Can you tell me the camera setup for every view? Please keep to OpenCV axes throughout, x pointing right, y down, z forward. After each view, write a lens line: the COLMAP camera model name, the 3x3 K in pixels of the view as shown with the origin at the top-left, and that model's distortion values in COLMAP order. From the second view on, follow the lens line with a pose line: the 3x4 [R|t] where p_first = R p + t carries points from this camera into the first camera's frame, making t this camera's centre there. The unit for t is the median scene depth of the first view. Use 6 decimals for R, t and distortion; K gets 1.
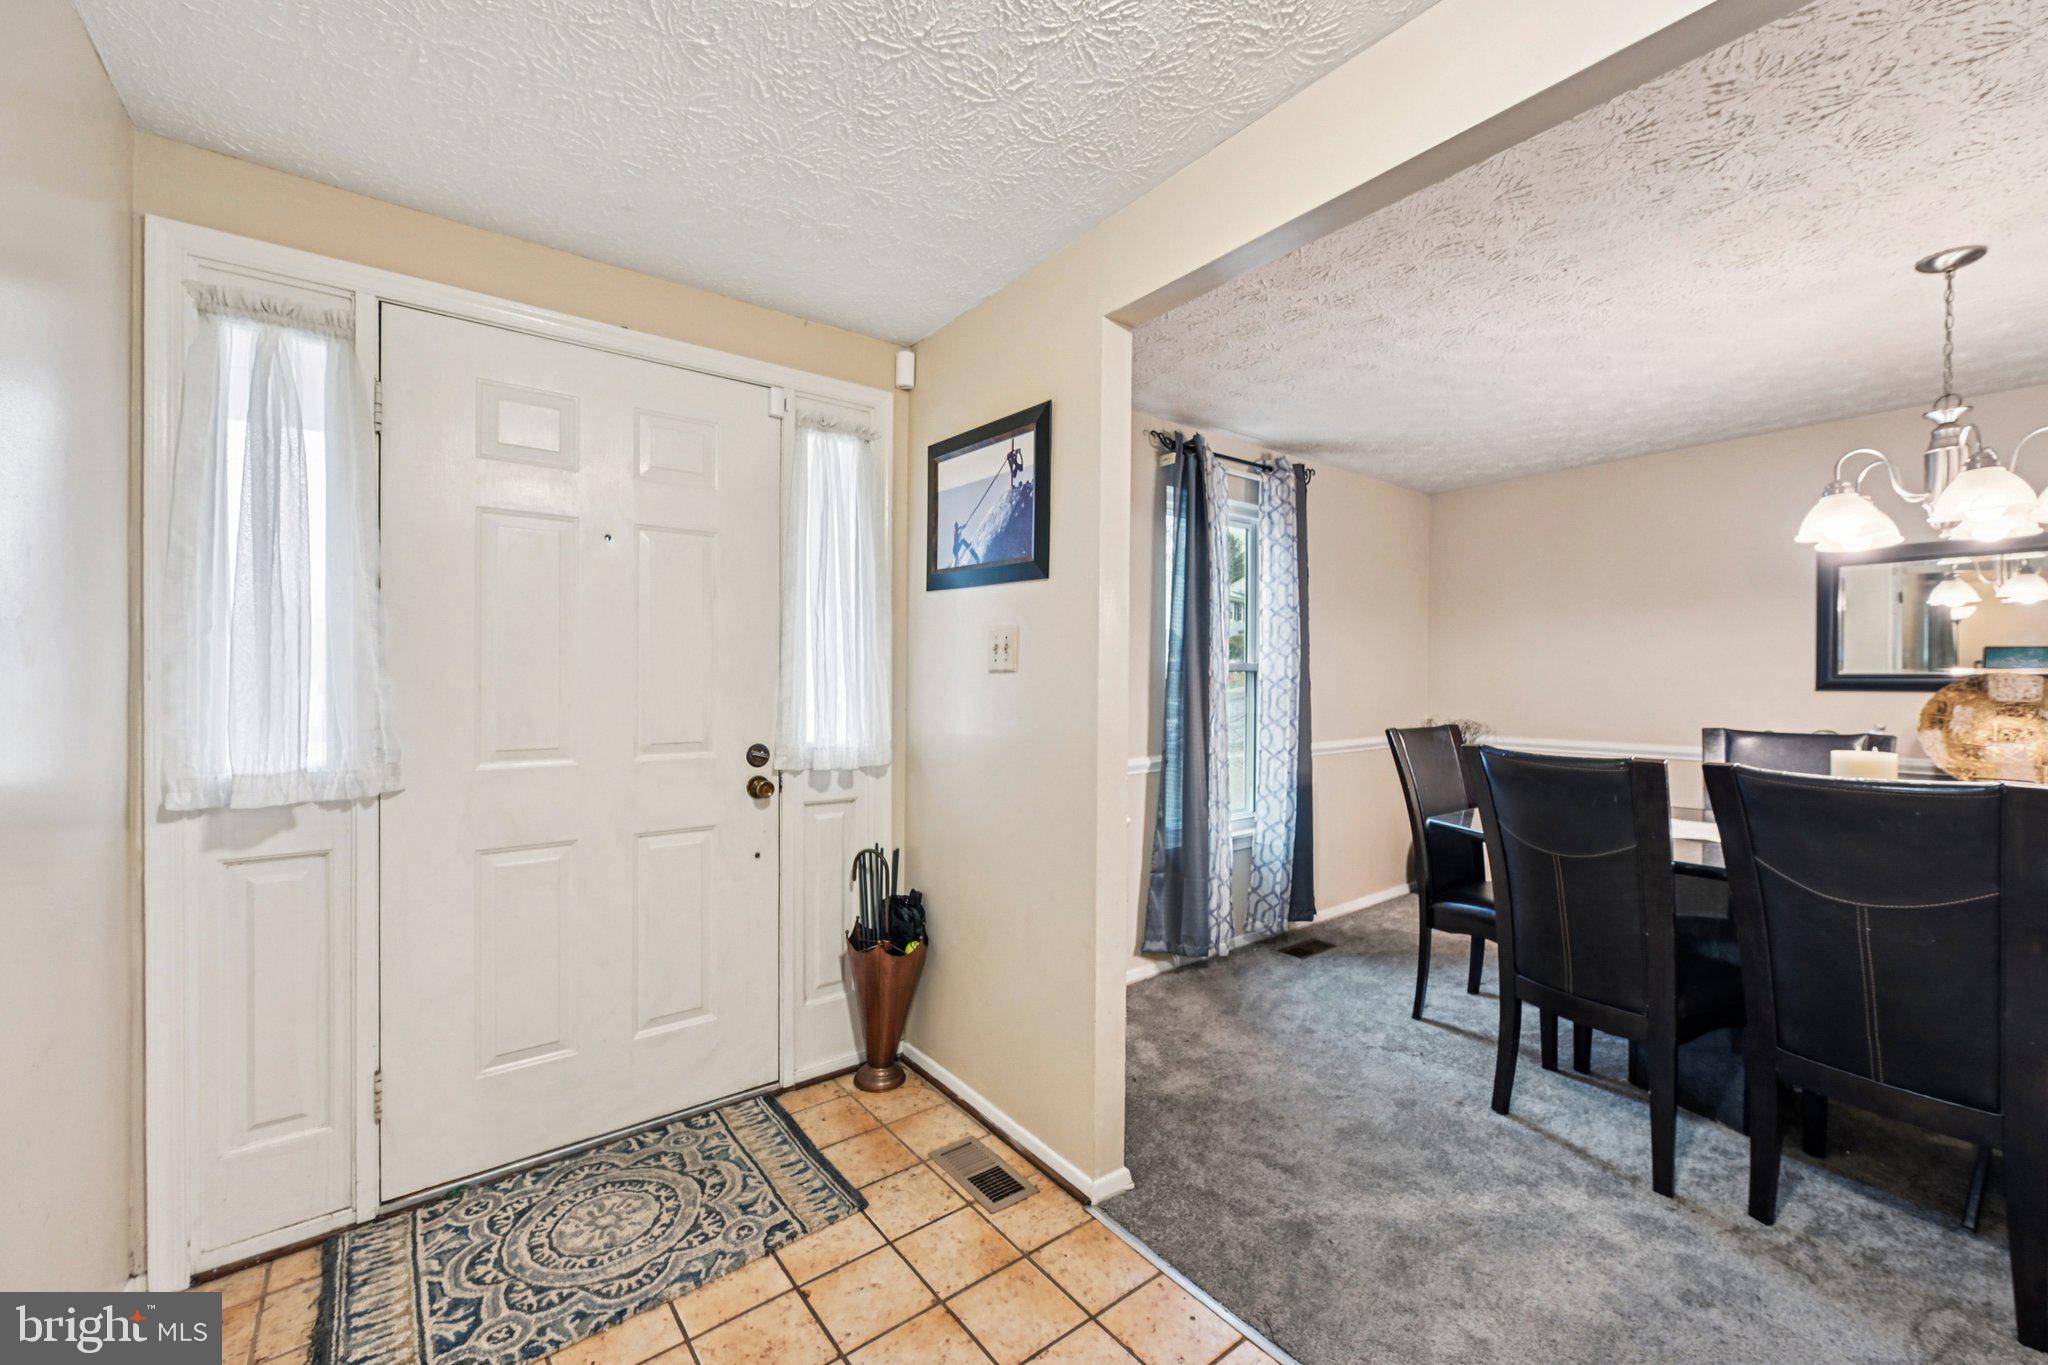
lens RADIAL K [[803.1, 0, 1026.3], [0, 803.1, 686.0], [0, 0, 1]] dist [0.000819, 0.000566]
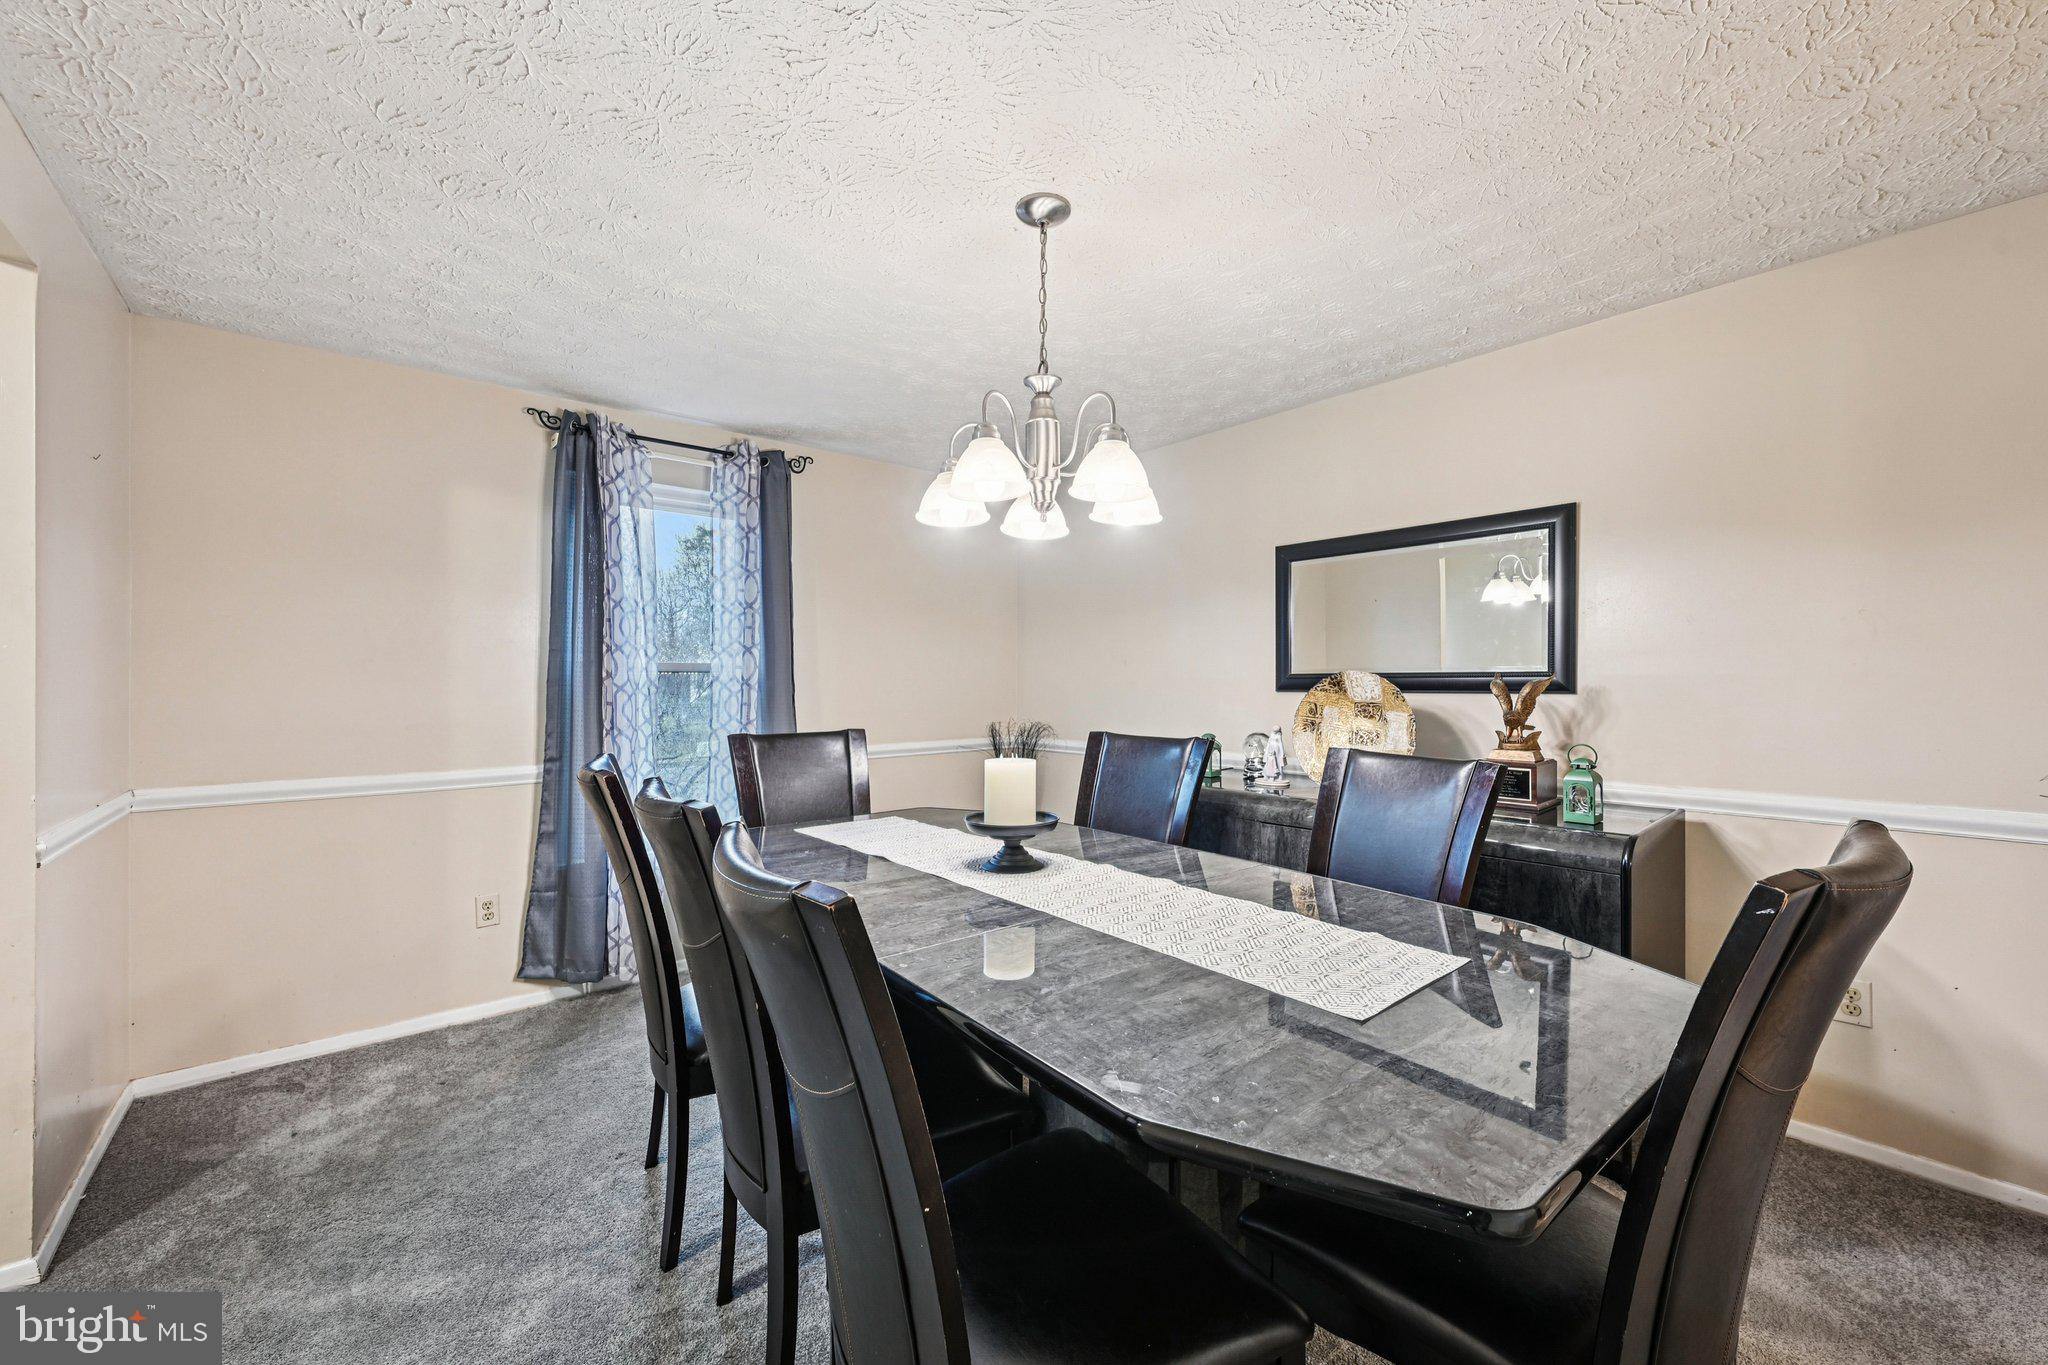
lens RADIAL K [[803.1, 0, 1017.6], [0, 803.1, 673.3], [0, 0, 1]] dist [0.000819, 0.000566]
pose [[0.999371, 0.003105, 0.035327, 0.665381], [-0.002185, 0.999658, -0.026069, 0.009429], [-0.035396, 0.025976, 0.999036, 0.064902]]
